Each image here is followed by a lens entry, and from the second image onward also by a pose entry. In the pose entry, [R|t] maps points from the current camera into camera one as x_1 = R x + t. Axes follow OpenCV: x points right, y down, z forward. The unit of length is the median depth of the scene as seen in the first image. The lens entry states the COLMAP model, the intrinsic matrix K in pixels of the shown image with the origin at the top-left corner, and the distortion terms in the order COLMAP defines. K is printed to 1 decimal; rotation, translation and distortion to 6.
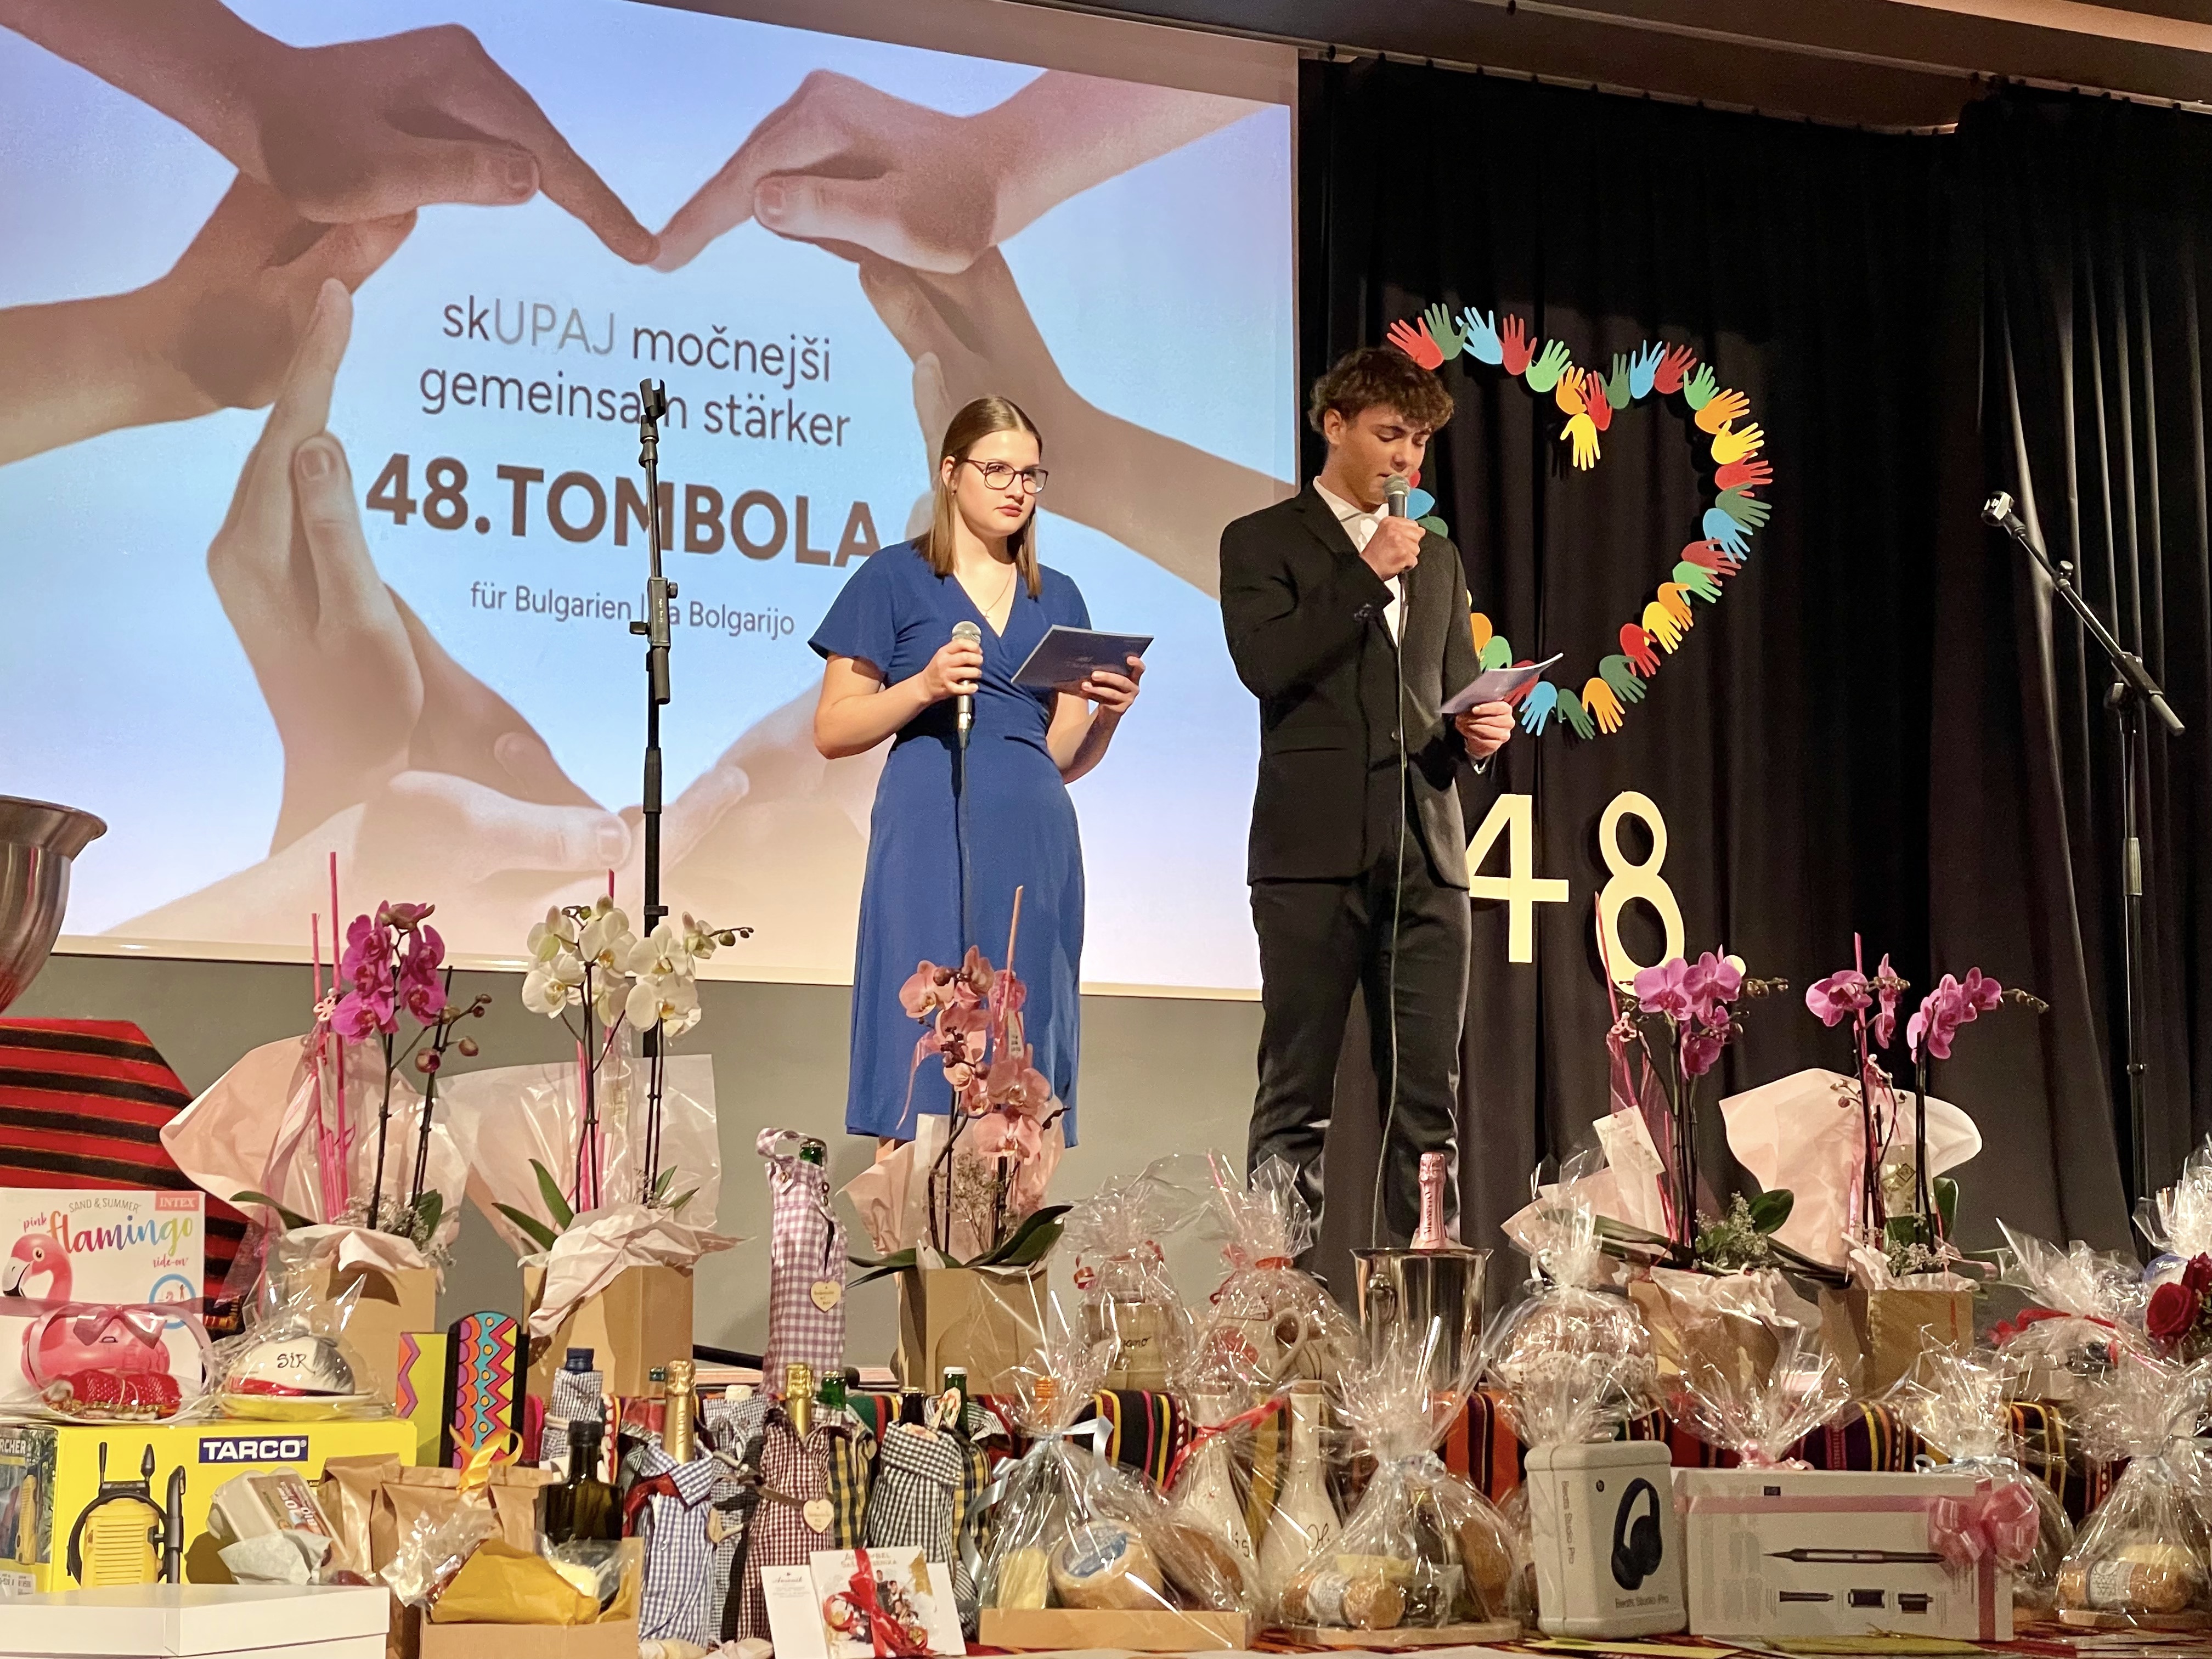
lens RADIAL K [[3698.3, 0, 1106.5], [0, 3698.3, 791.0], [0, 0, 1]] dist [0.150137, 0.004639]
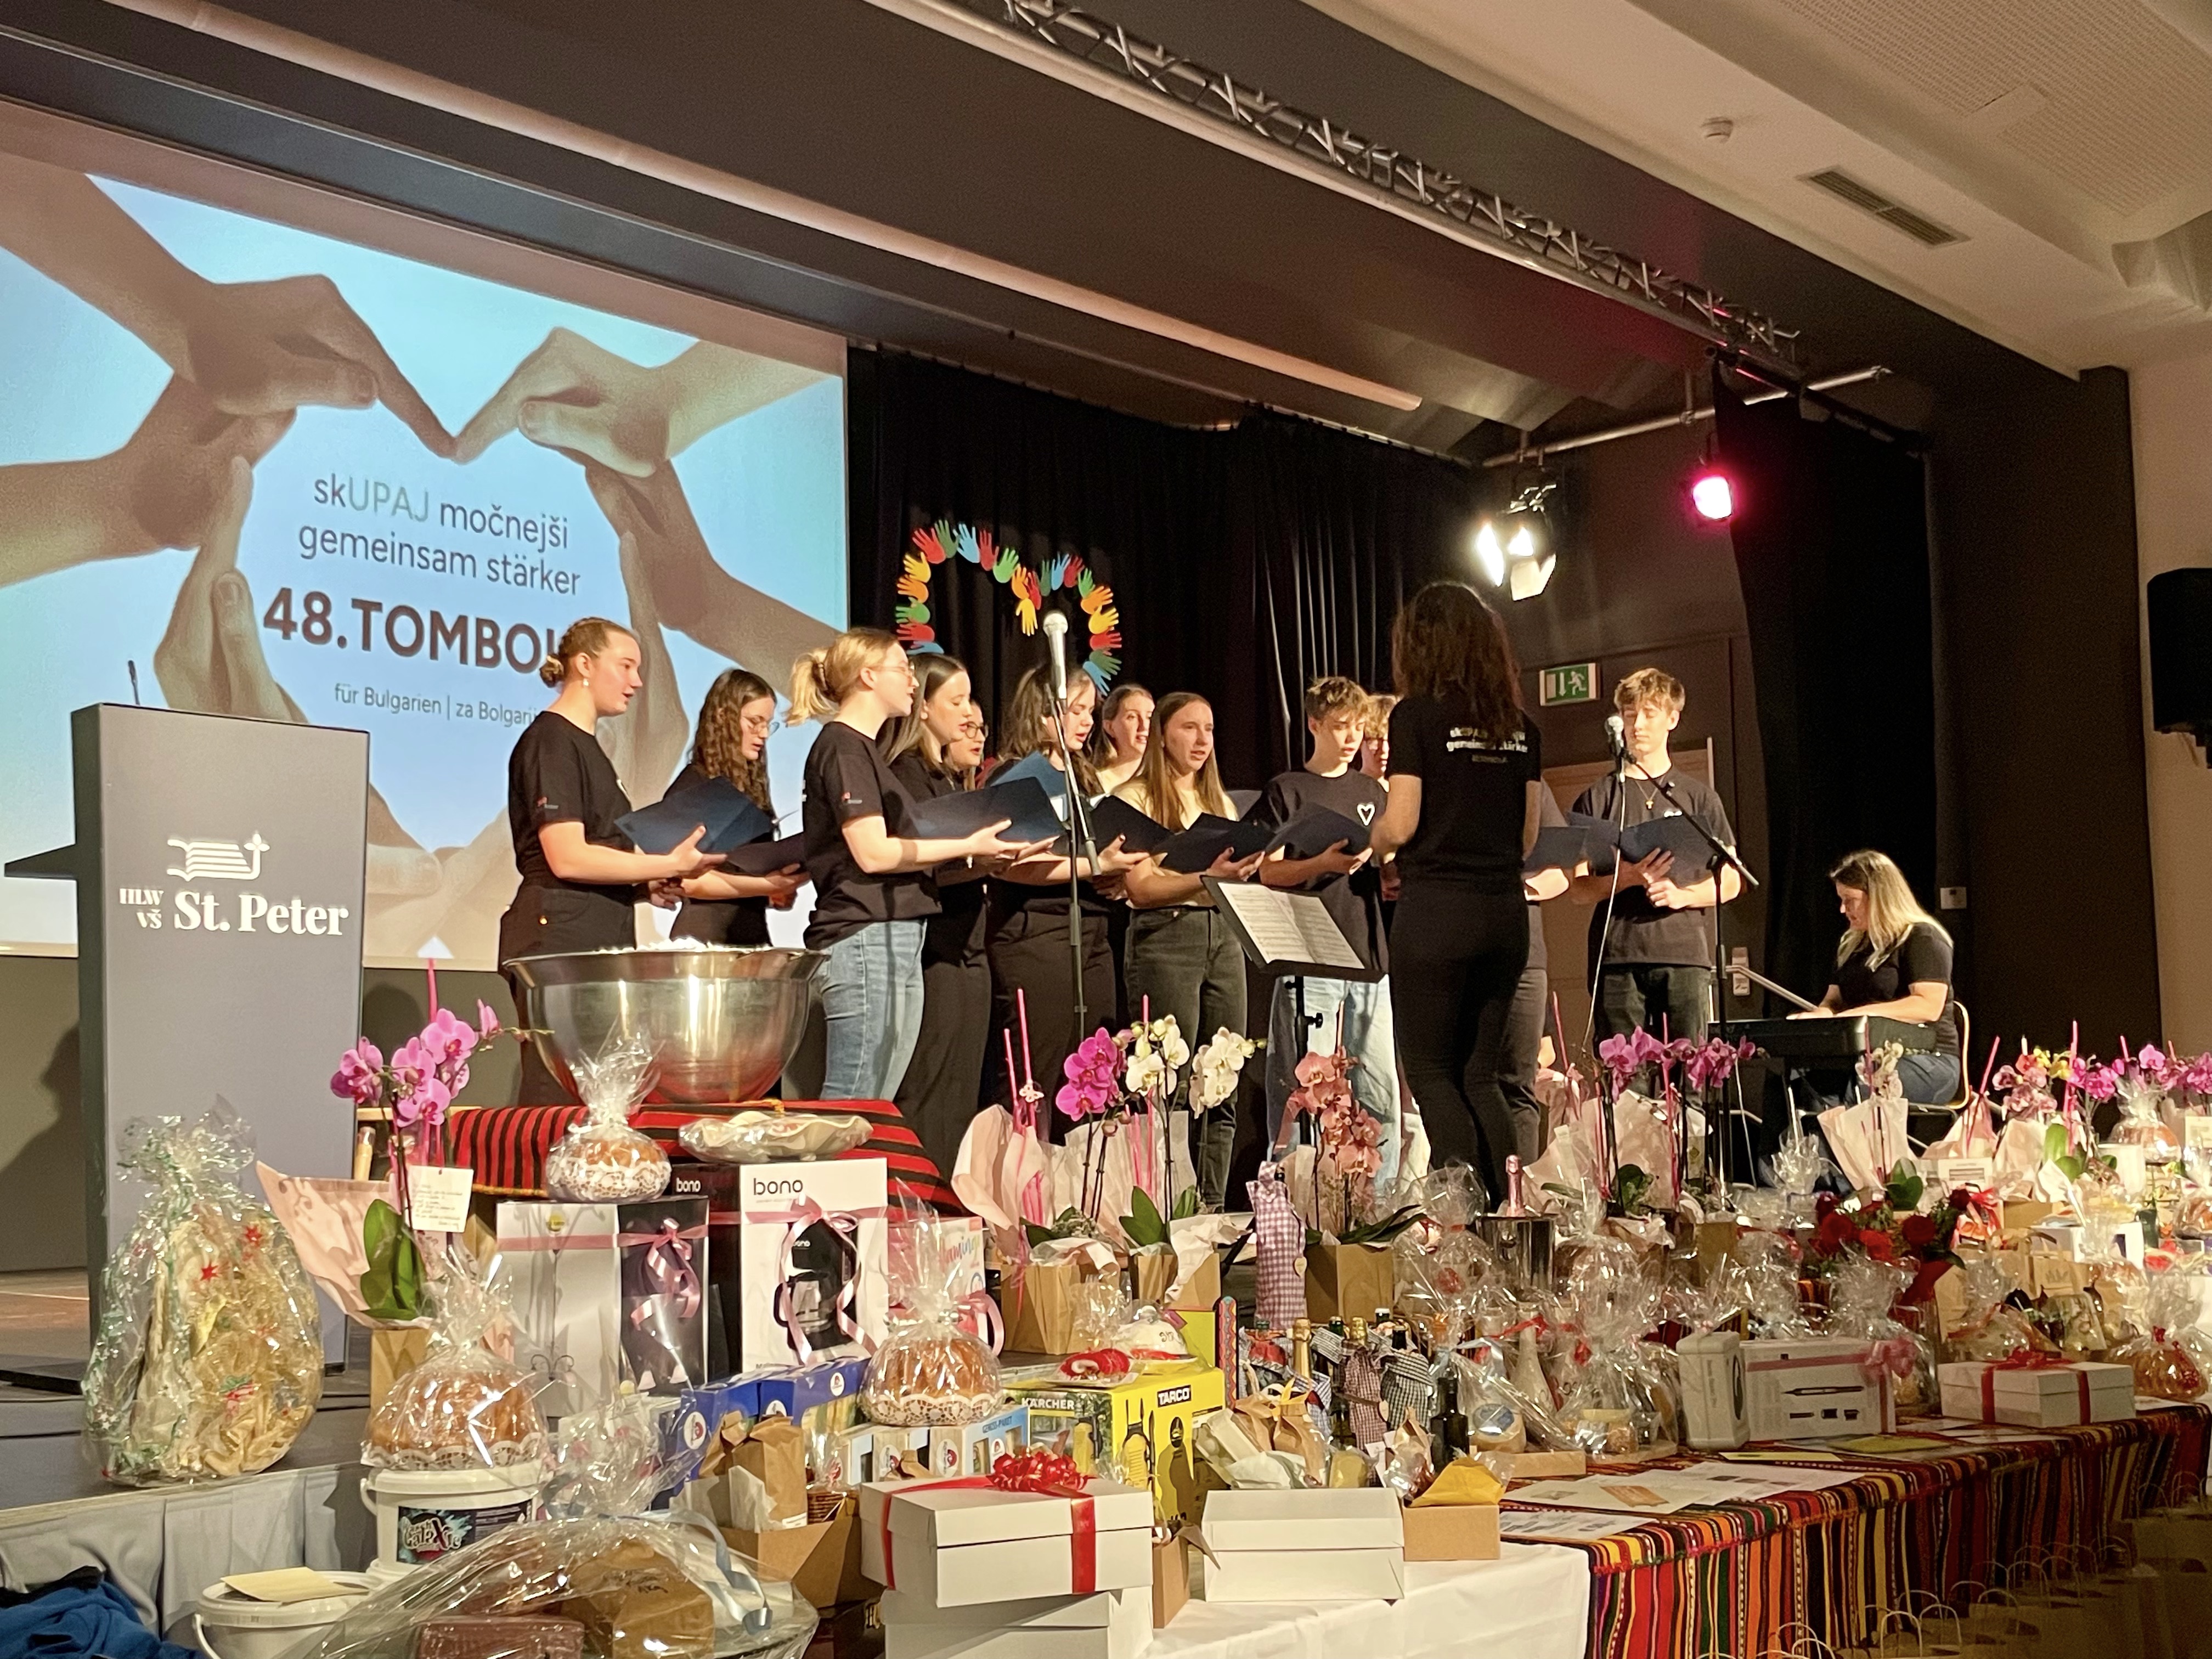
lens RADIAL K [[2549.3, 0, 1106.0], [0, 2549.3, 829.5], [0, 0, 1]] dist [0.133381, -0.283955]
pose [[0.920635, 0.025404, 0.389597, -0.266224], [-0.038048, 0.998969, 0.024770, -0.034948], [-0.388566, -0.037628, 0.920652, 0.007902]]
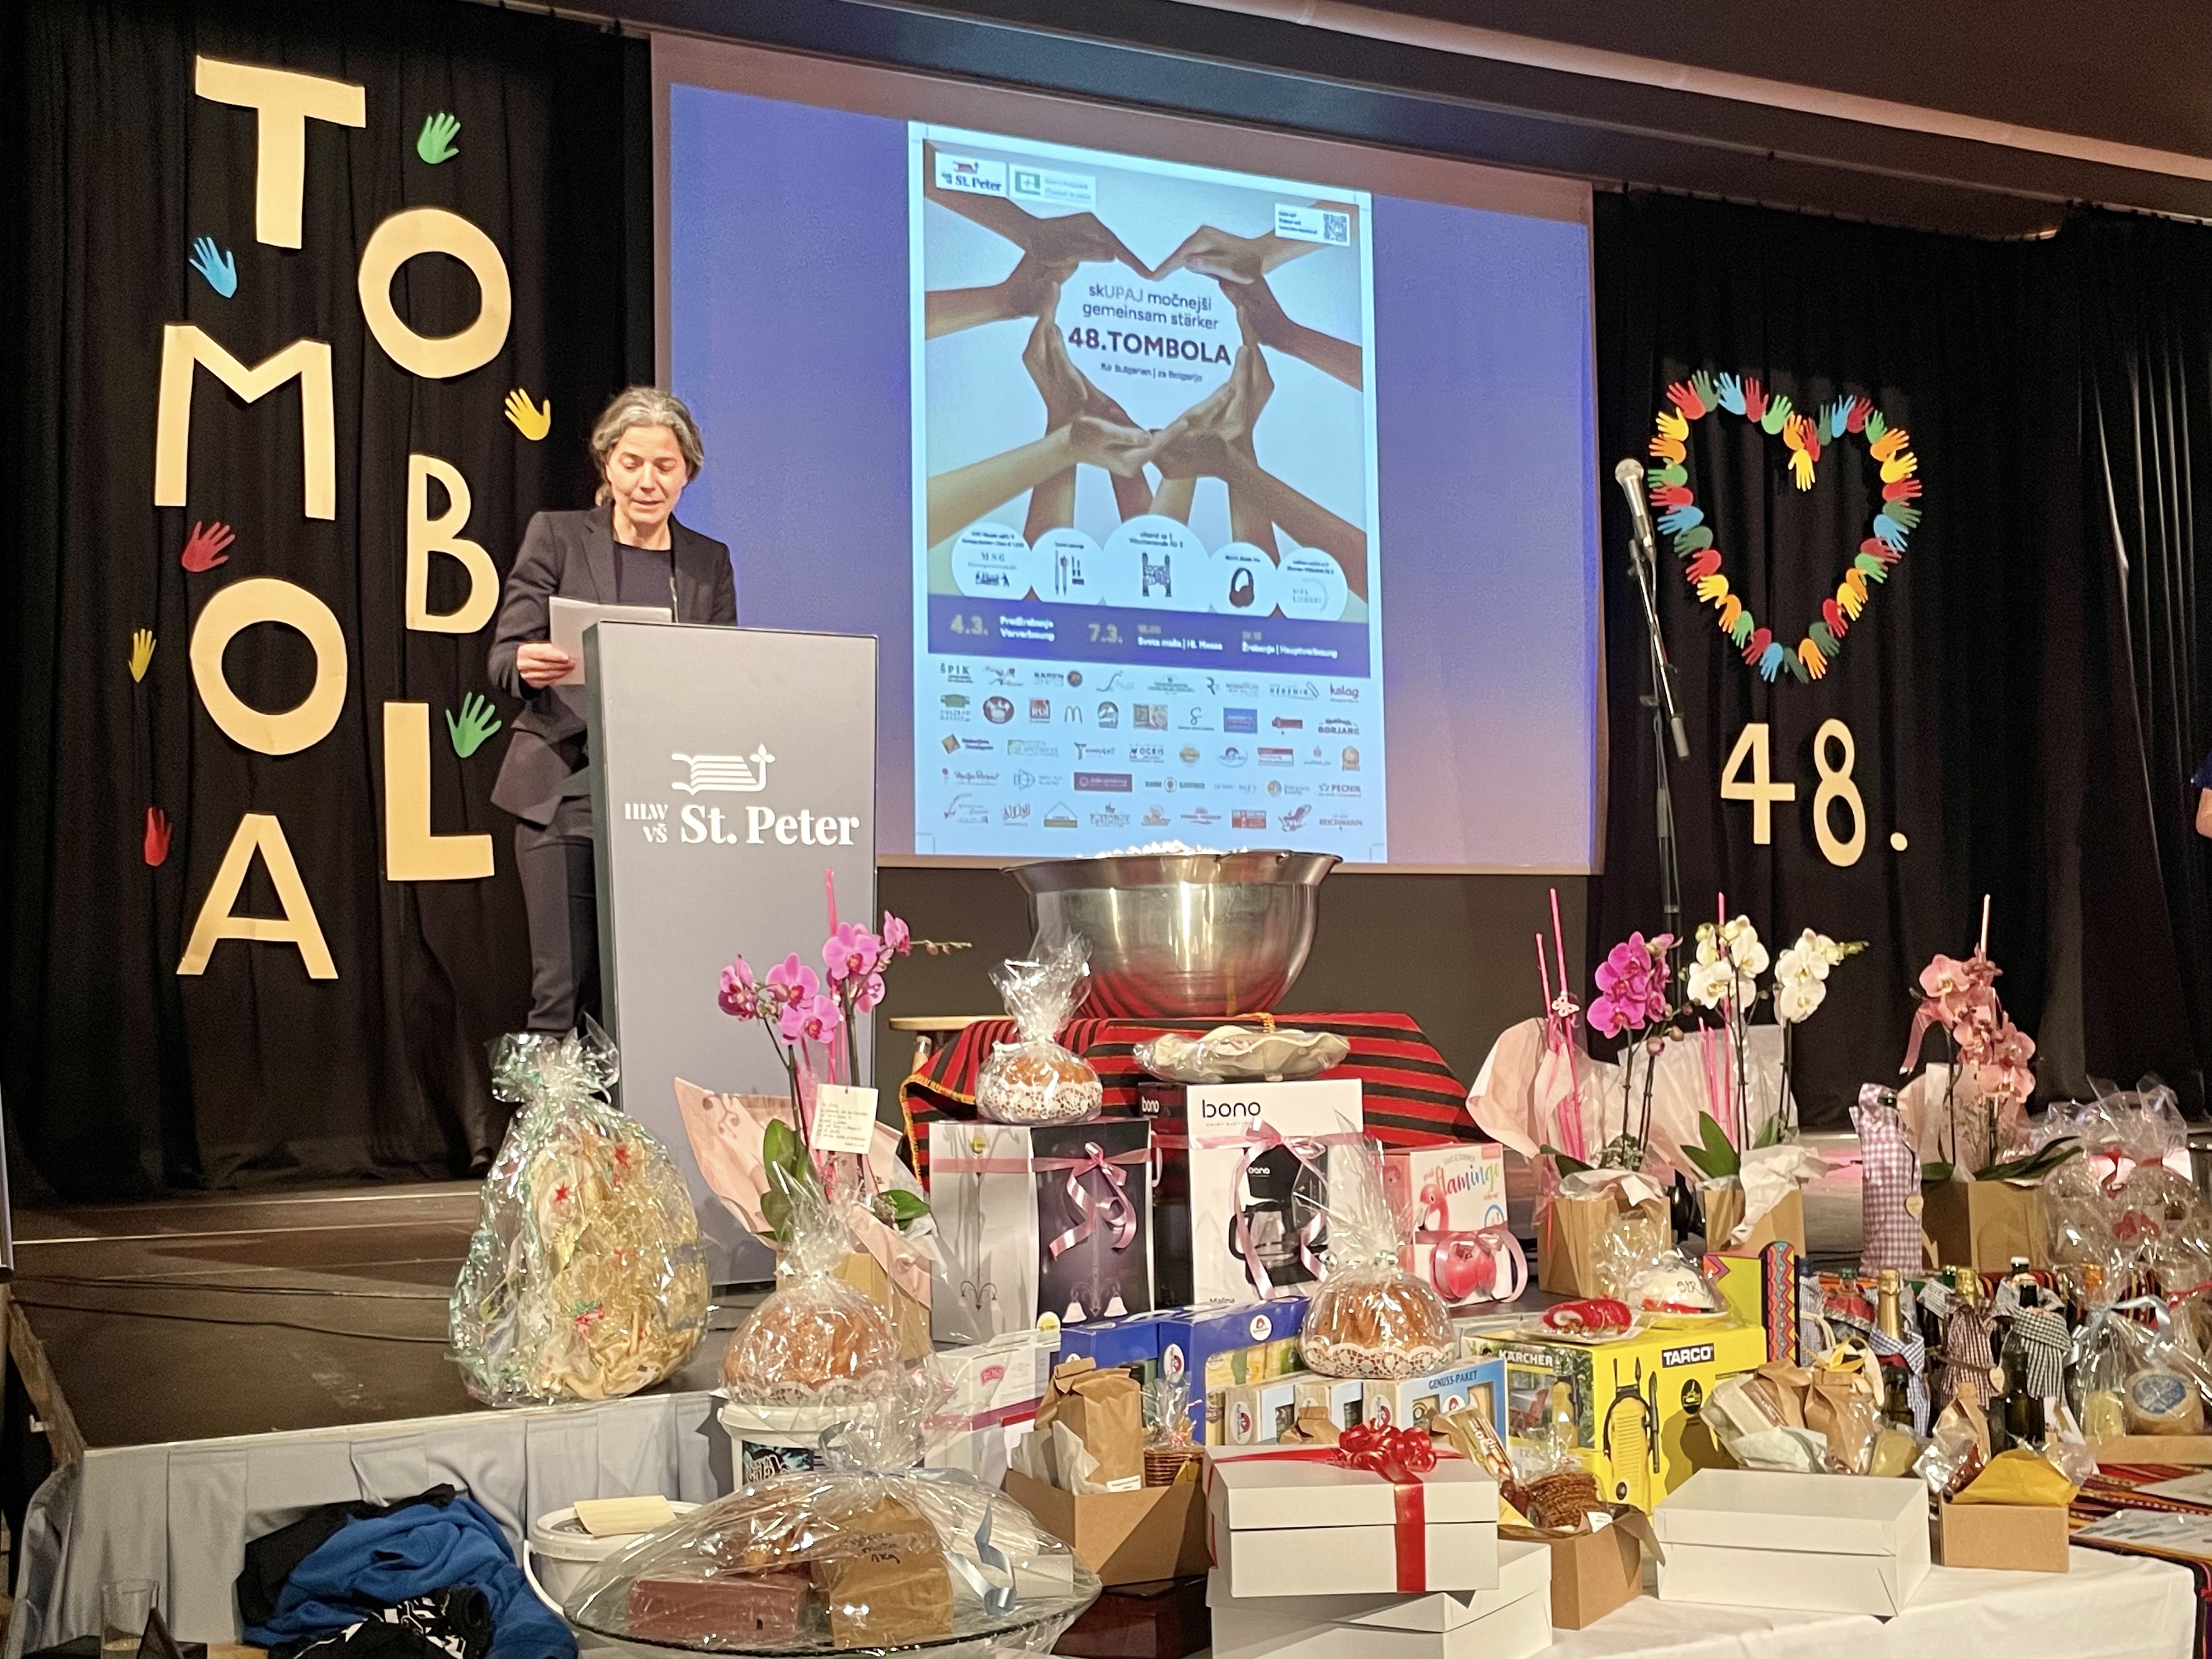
lens RADIAL K [[2559.9, 0, 1114.2], [0, 2559.9, 877.5], [0, 0, 1]] dist [0.135734, -0.332395]
pose [[0.998865, -0.016362, 0.044739, -0.186085], [0.012263, 0.995828, 0.090417, -0.034092], [-0.046031, -0.089766, 0.994899, 0.031650]]
